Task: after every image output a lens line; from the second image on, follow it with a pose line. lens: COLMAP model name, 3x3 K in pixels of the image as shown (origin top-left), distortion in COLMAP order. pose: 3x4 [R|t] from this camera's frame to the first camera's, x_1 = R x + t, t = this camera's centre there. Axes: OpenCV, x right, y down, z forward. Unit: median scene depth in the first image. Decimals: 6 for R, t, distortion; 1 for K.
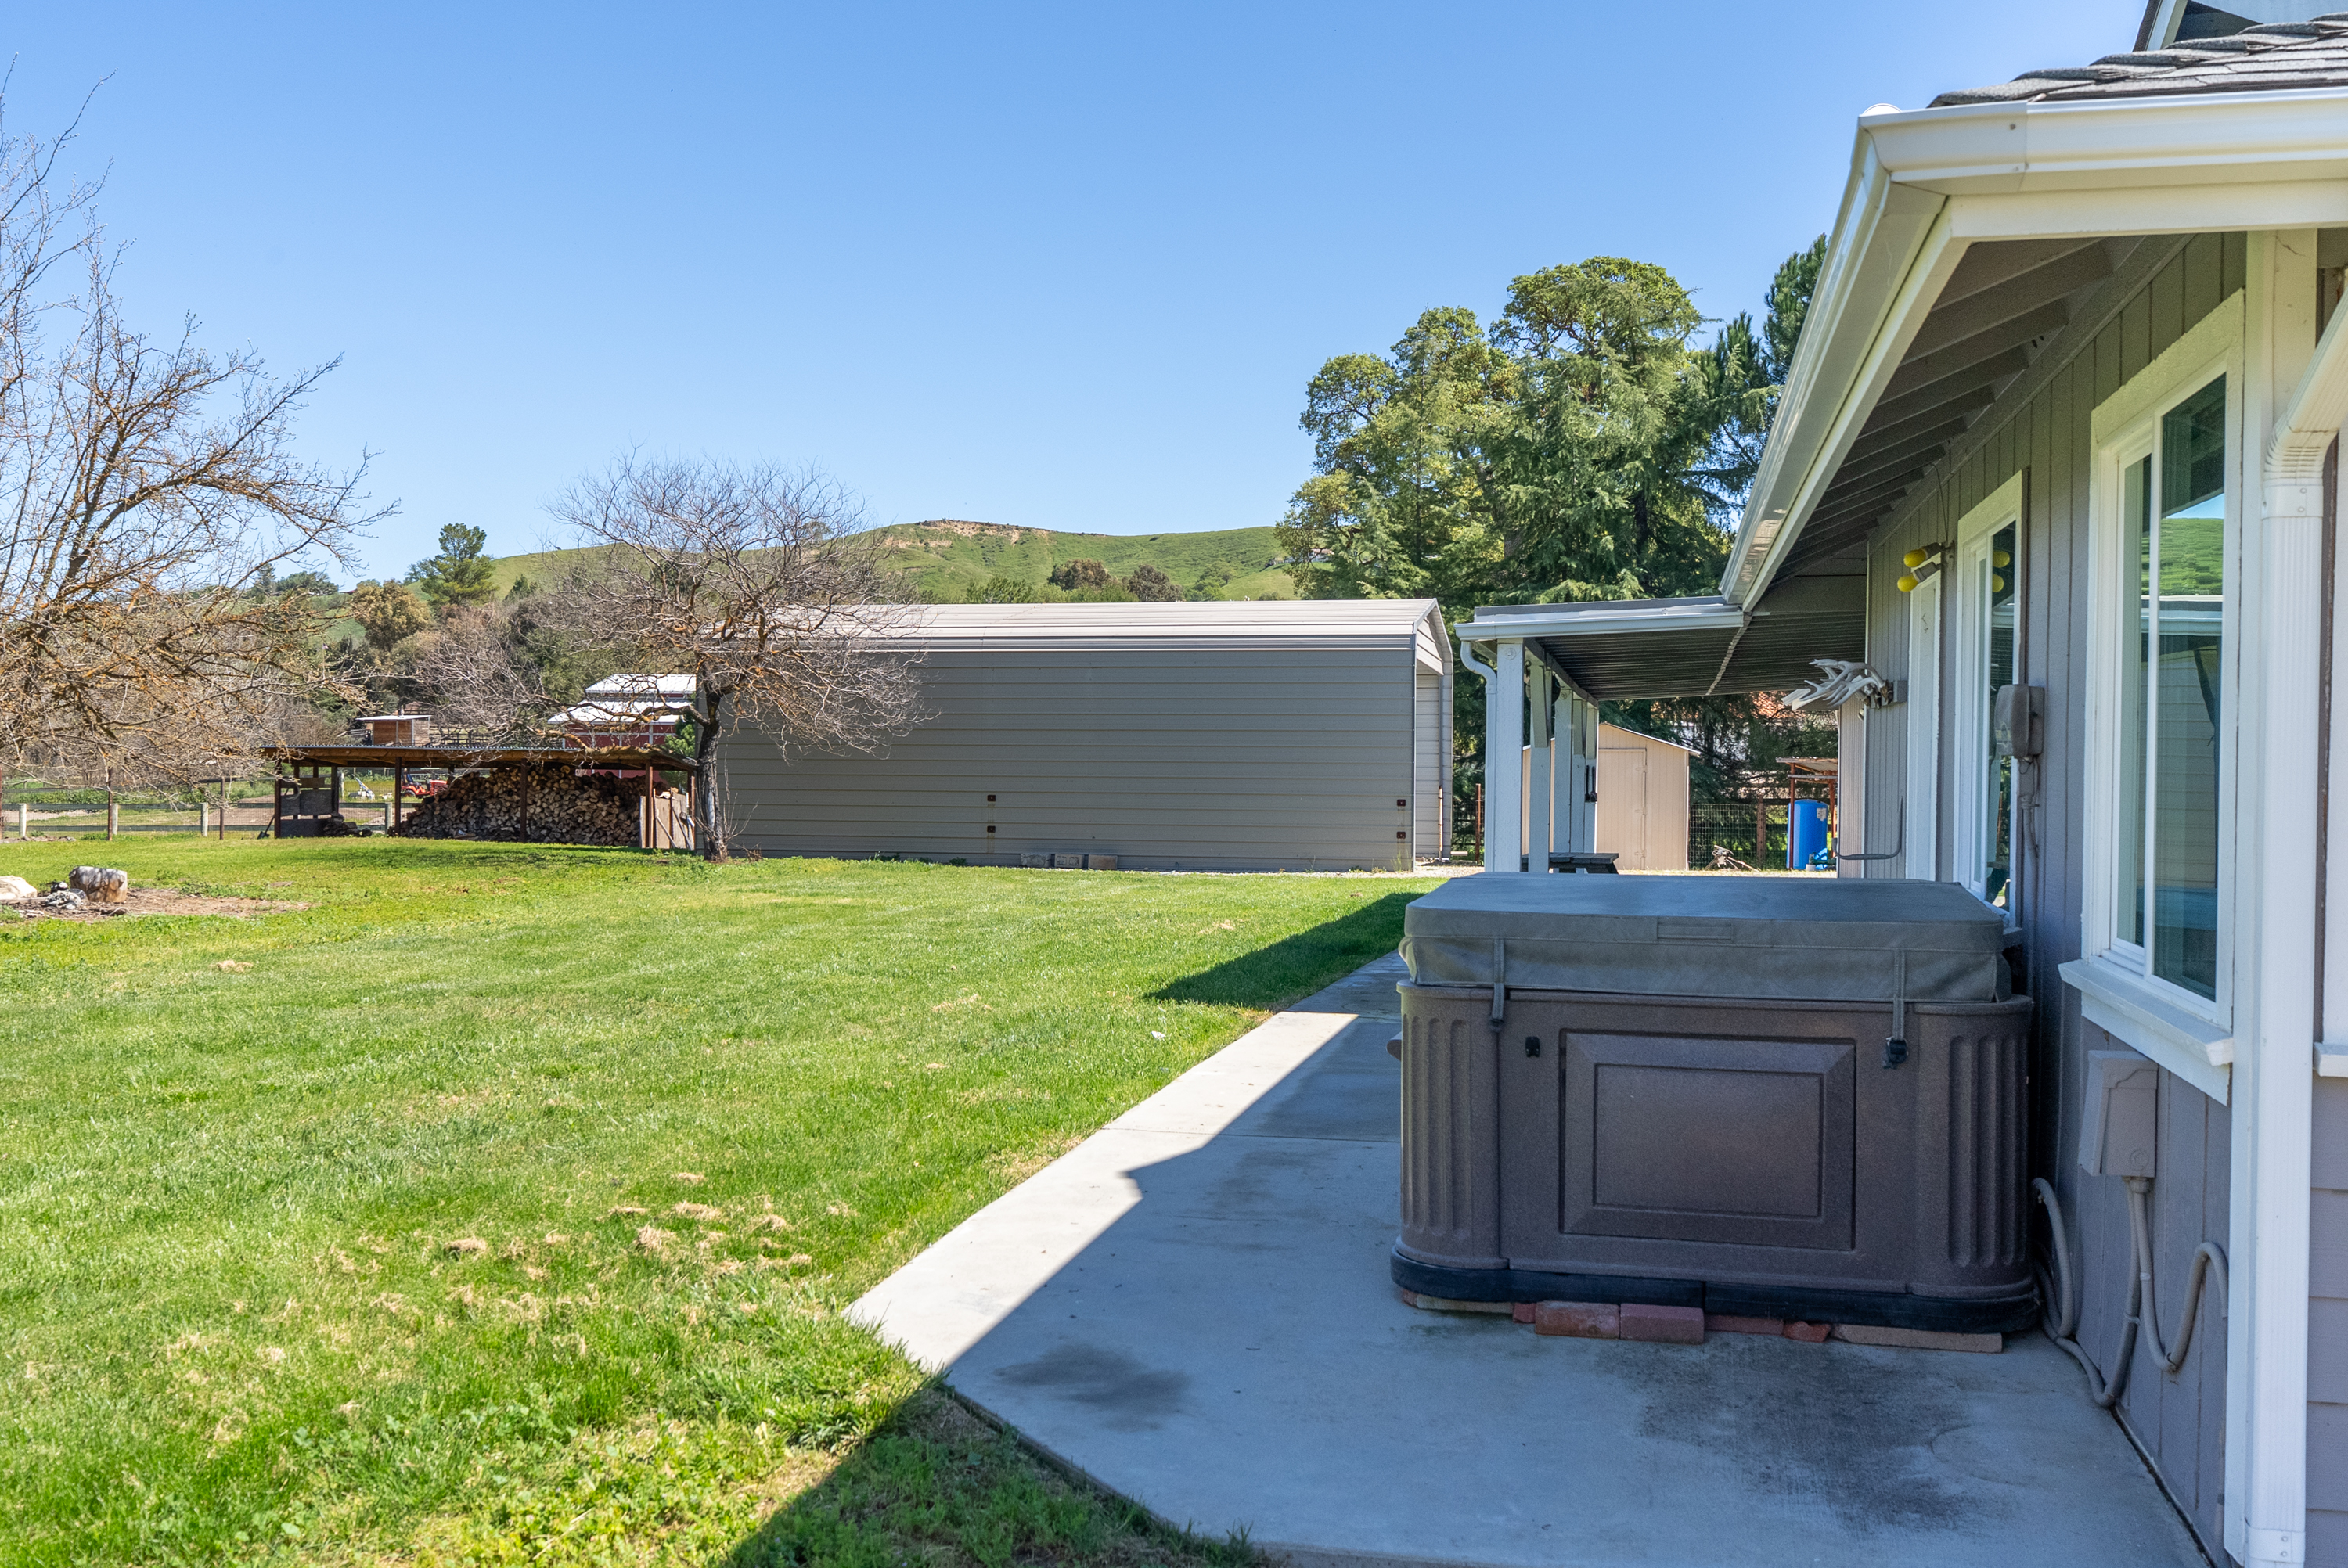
lens RADIAL K [[2149.8, 0, 1175.1], [0, 2149.8, 778.3], [0, 0, 1]] dist [-0.016152, 0.000000]
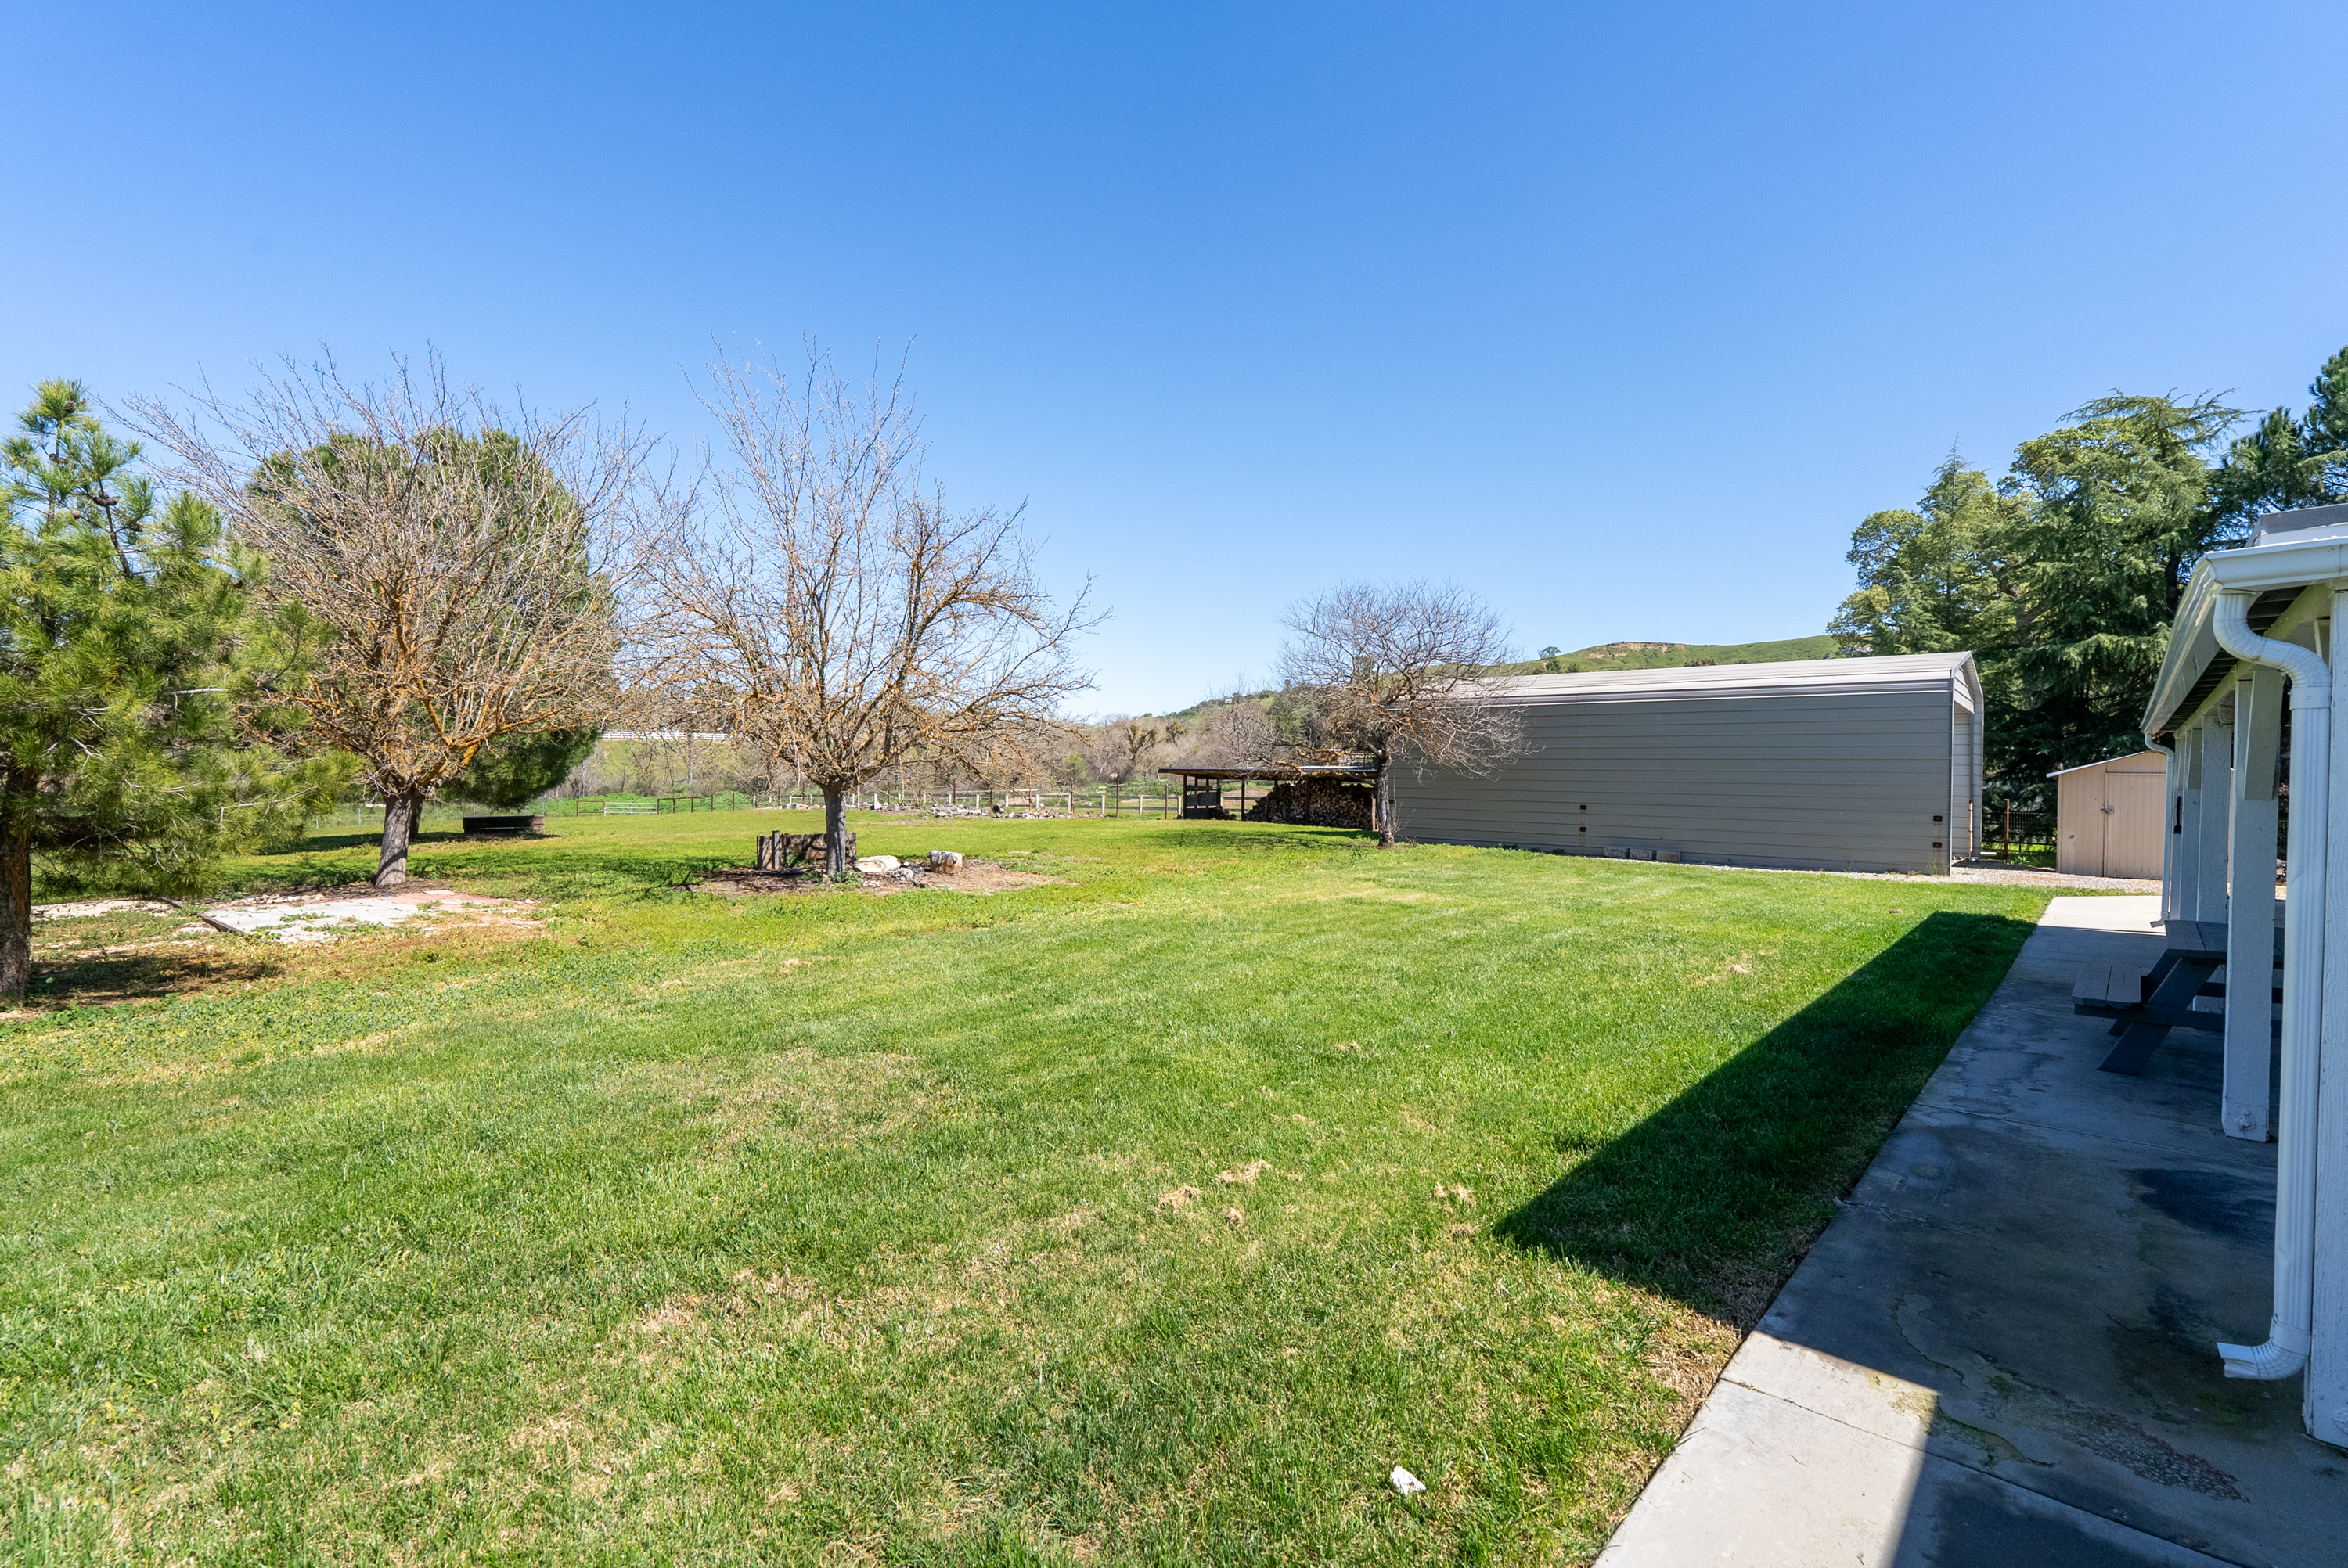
lens RADIAL K [[1059.2, 0, 1183.7], [0, 1059.2, 784.5], [0, 0, 1]] dist [0.000004, 0.000366]
pose [[0.877522, 0.008160, -0.479468, 0.014149], [-0.005467, 0.999960, 0.007013, -0.007325], [0.479506, -0.003533, 0.877532, 0.209698]]
